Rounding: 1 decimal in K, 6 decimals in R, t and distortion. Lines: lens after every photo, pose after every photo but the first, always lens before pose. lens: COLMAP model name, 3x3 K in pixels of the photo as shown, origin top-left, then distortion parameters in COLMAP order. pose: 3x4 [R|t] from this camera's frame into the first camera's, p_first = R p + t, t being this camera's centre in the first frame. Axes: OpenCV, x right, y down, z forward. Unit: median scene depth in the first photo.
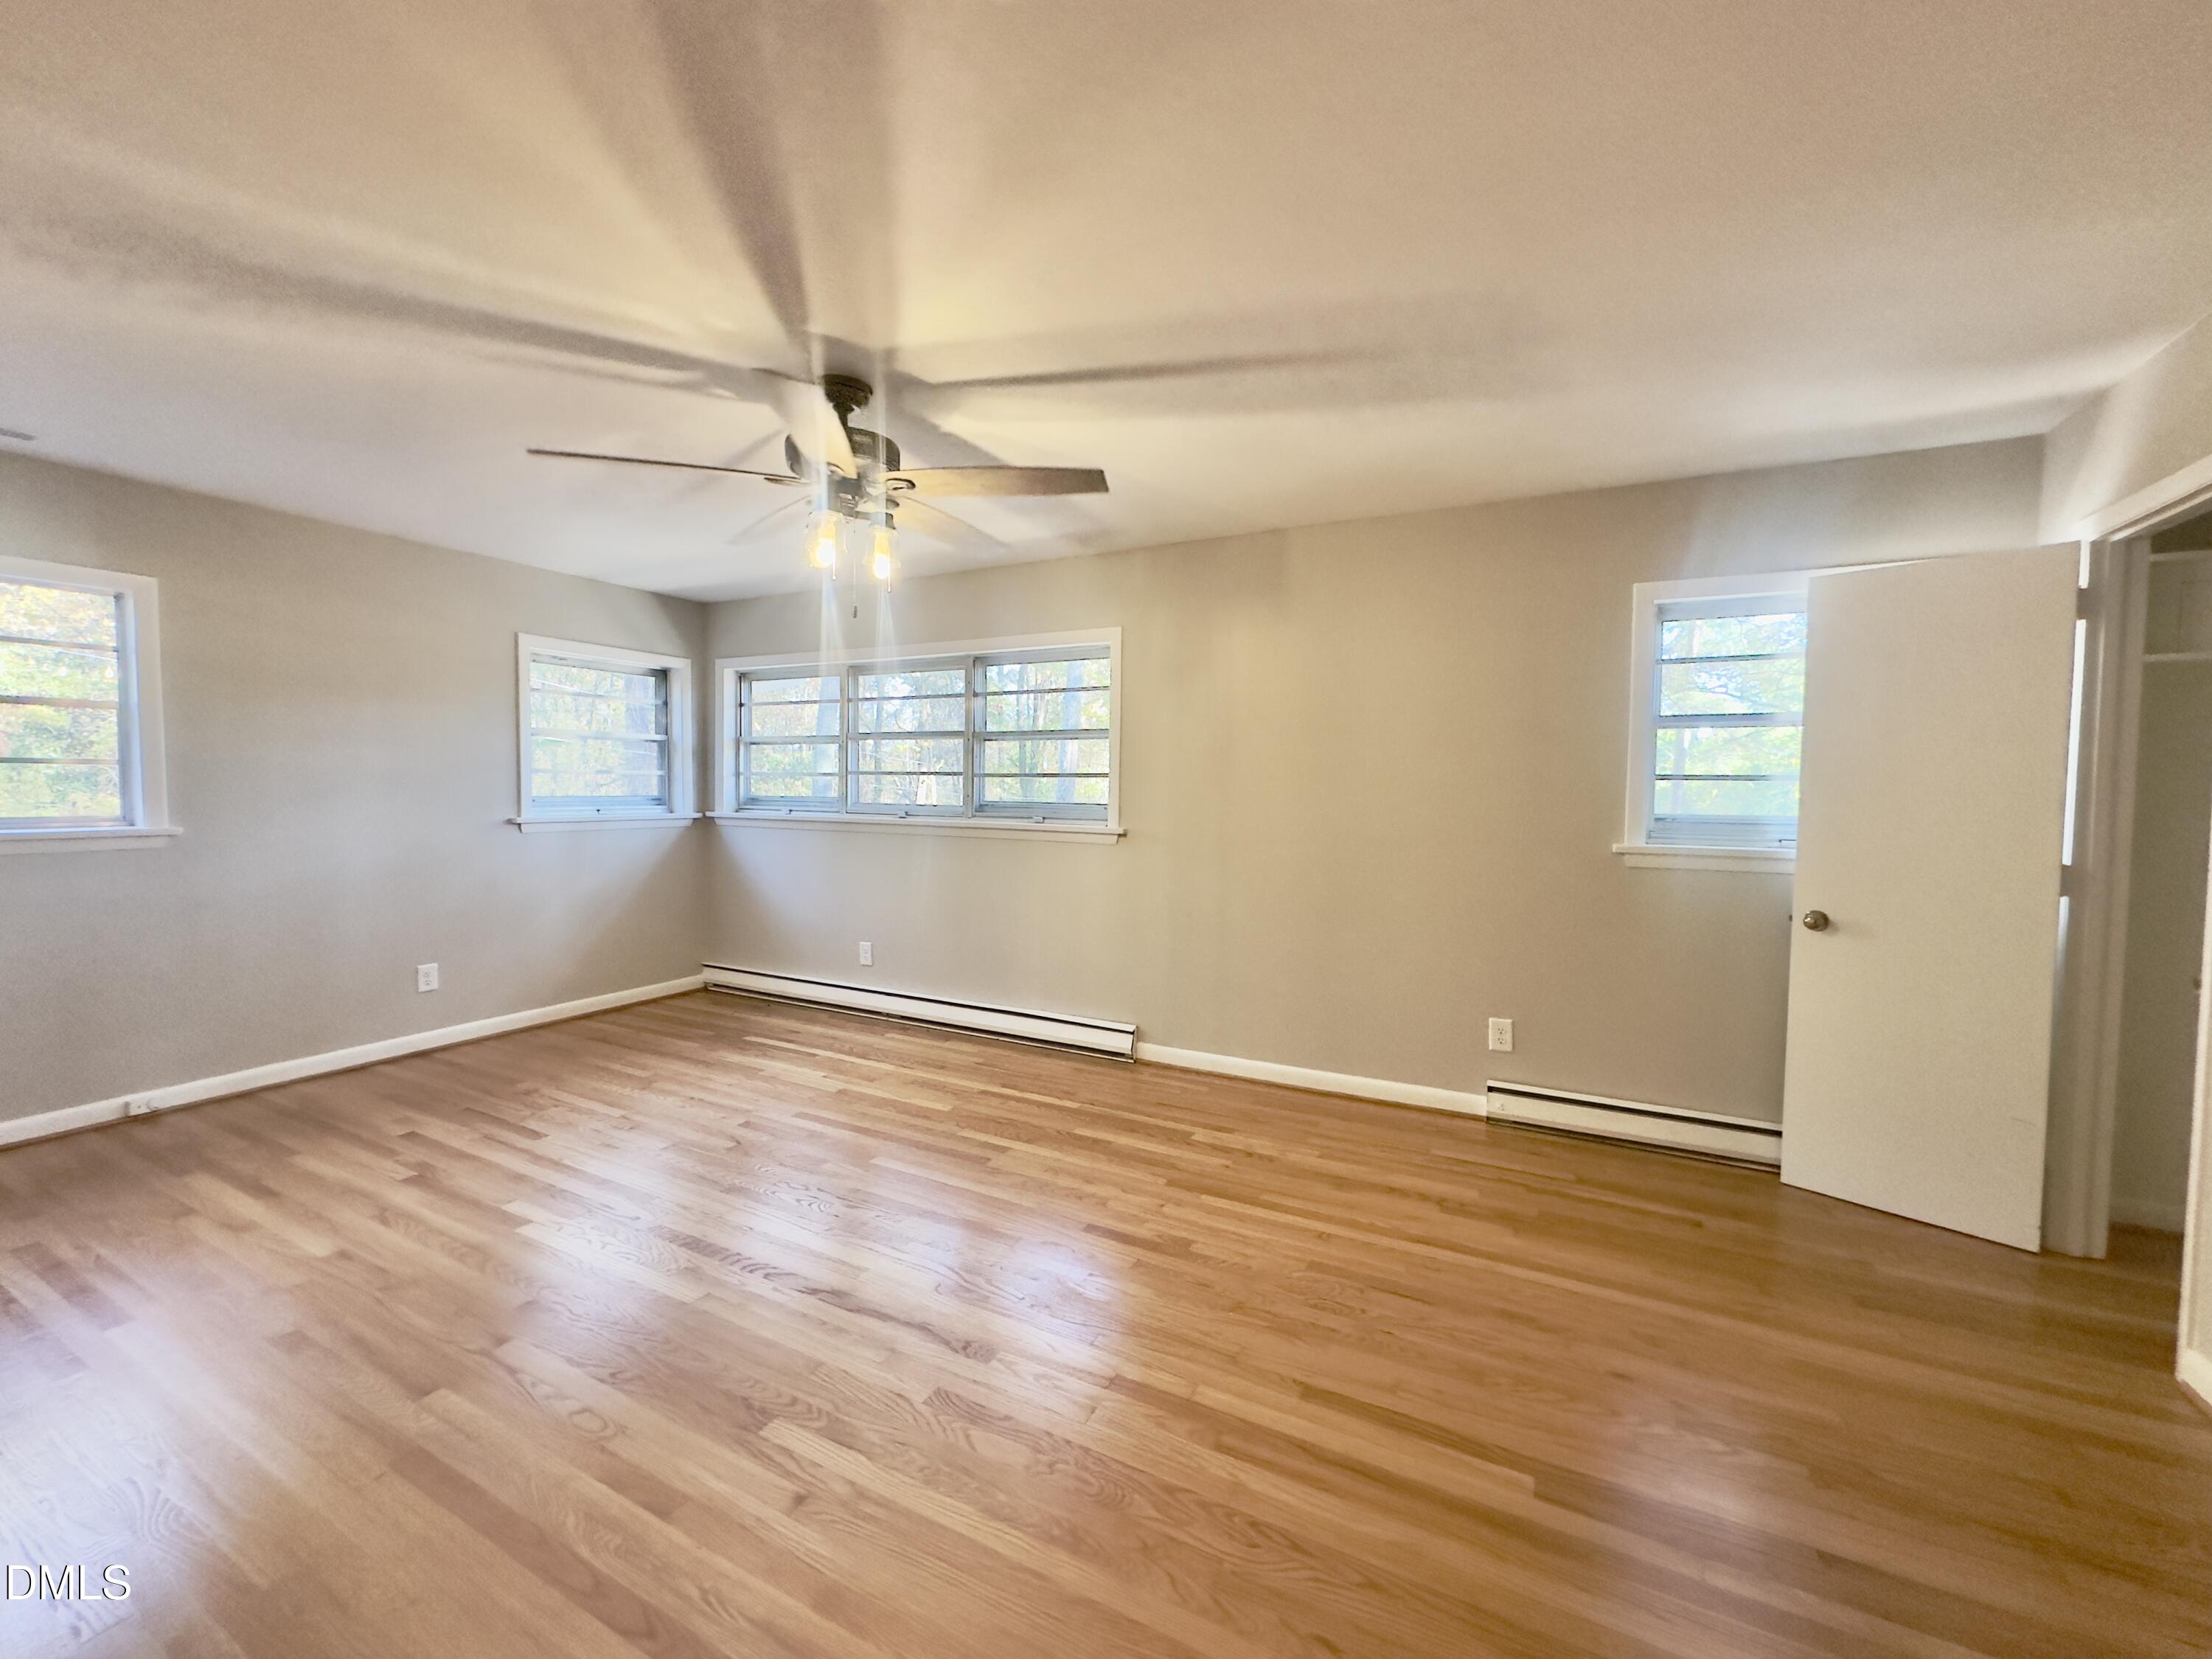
lens RADIAL K [[888.9, 0, 1106.8], [0, 888.9, 826.6], [0, 0, 1]] dist [-0.004656, 0.000228]
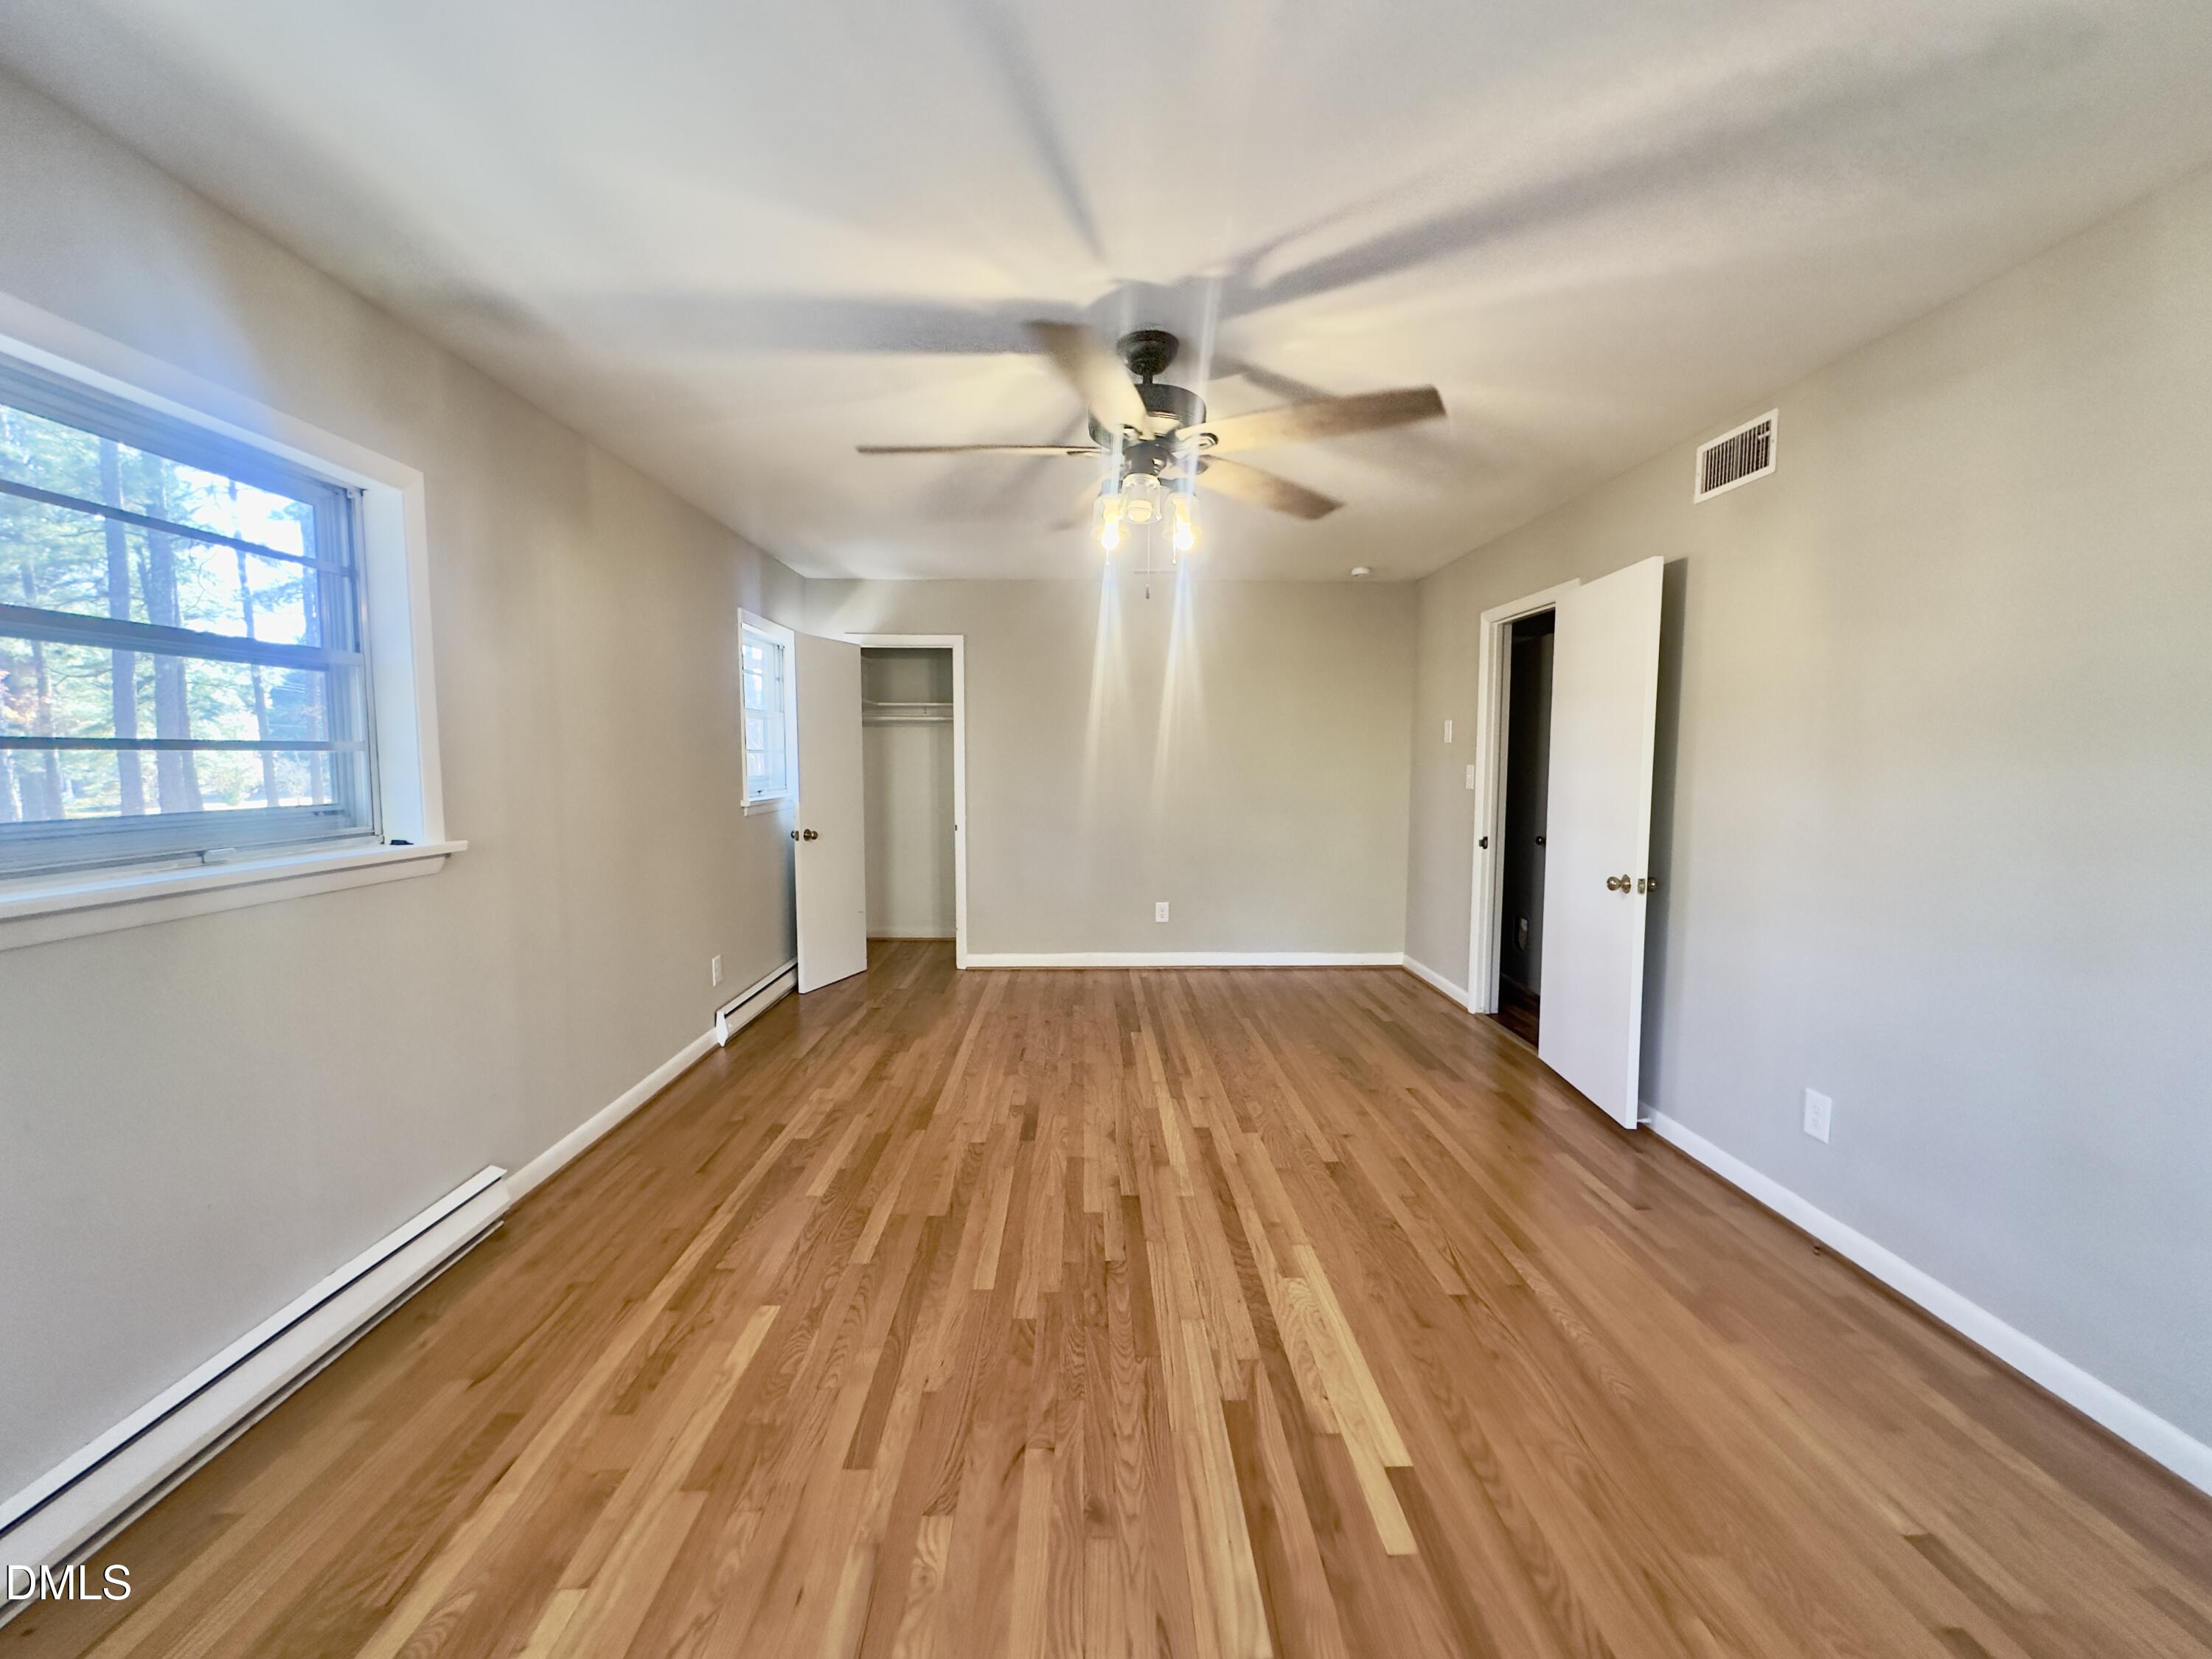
lens RADIAL K [[888.9, 0, 1100.3], [0, 888.9, 818.0], [0, 0, 1]] dist [-0.004656, 0.000228]
pose [[-0.483310, -0.074747, 0.872252, -0.936318], [0.031182, 0.994246, 0.102480, -0.081028], [-0.874894, 0.076728, -0.478198, 1.268921]]
